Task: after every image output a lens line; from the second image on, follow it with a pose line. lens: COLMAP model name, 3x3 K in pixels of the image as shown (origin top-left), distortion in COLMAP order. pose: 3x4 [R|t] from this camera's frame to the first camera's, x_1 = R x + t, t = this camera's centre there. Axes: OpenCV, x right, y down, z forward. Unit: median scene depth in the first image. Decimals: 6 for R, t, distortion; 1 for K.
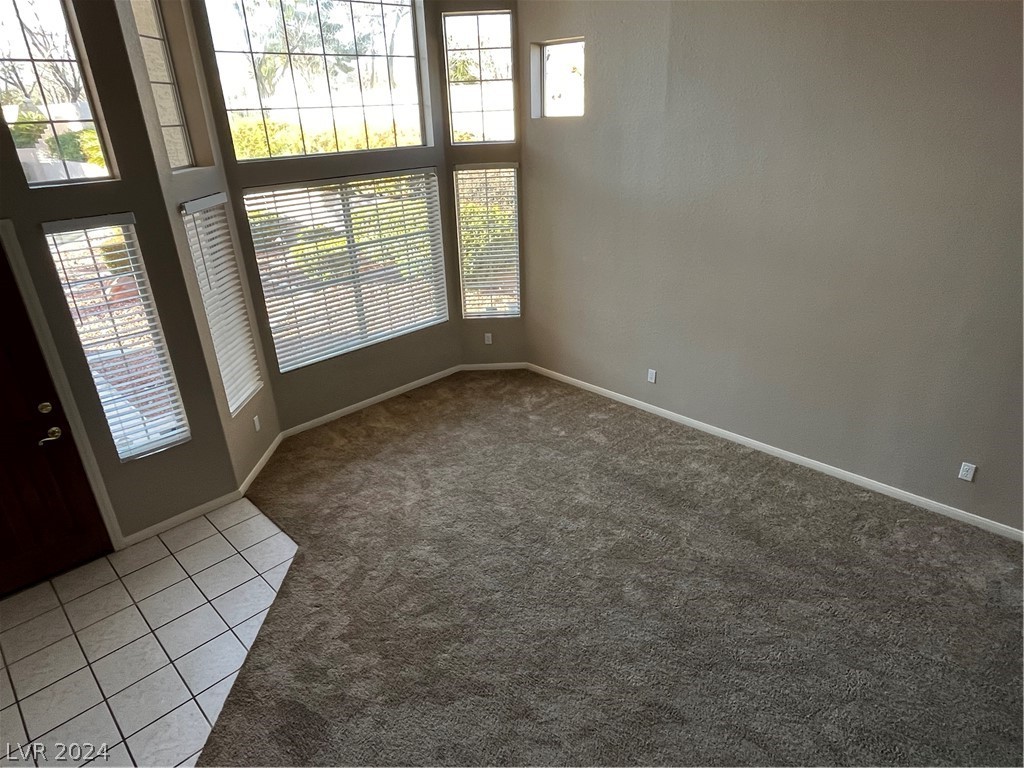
lens RADIAL K [[638.2, 0, 512.0], [0, 638.2, 384.0], [0, 0, 1]] dist [0.001122, -0.000326]
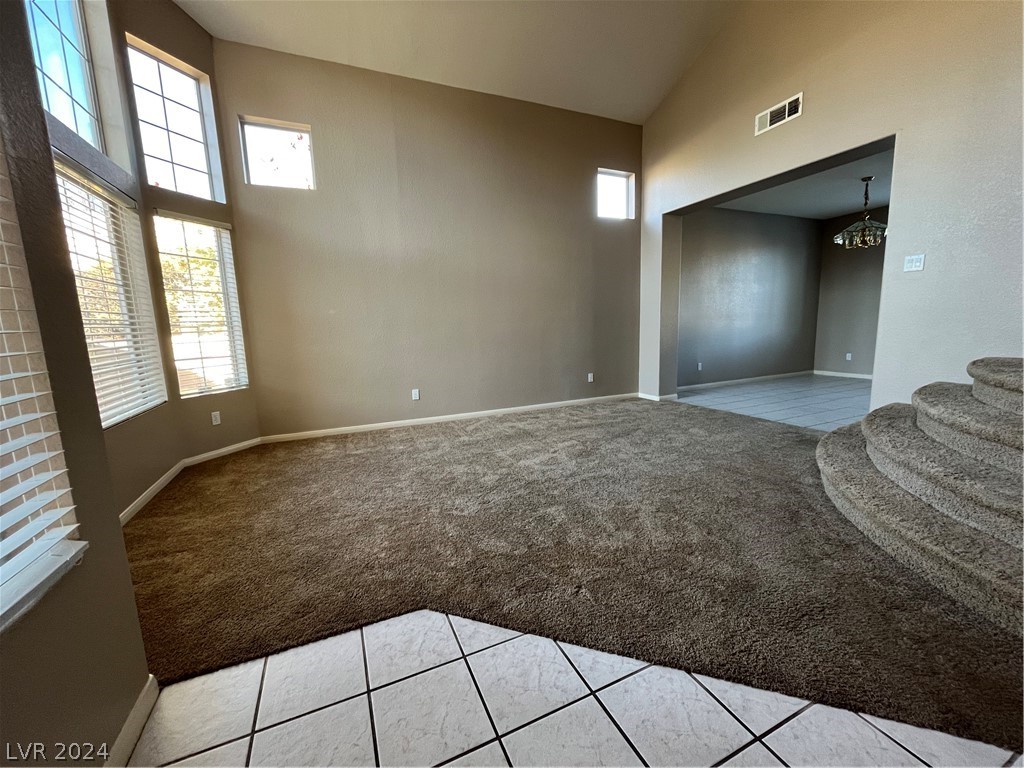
lens RADIAL K [[413.1, 0, 517.0], [0, 413.1, 385.9], [0, 0, 1]] dist [0.000055, 0.000086]
pose [[0.342787, -0.113827, 0.932492, -0.479945], [0.396821, 0.917270, -0.033904, 0.079489], [-0.851487, 0.381654, 0.359597, 0.516933]]
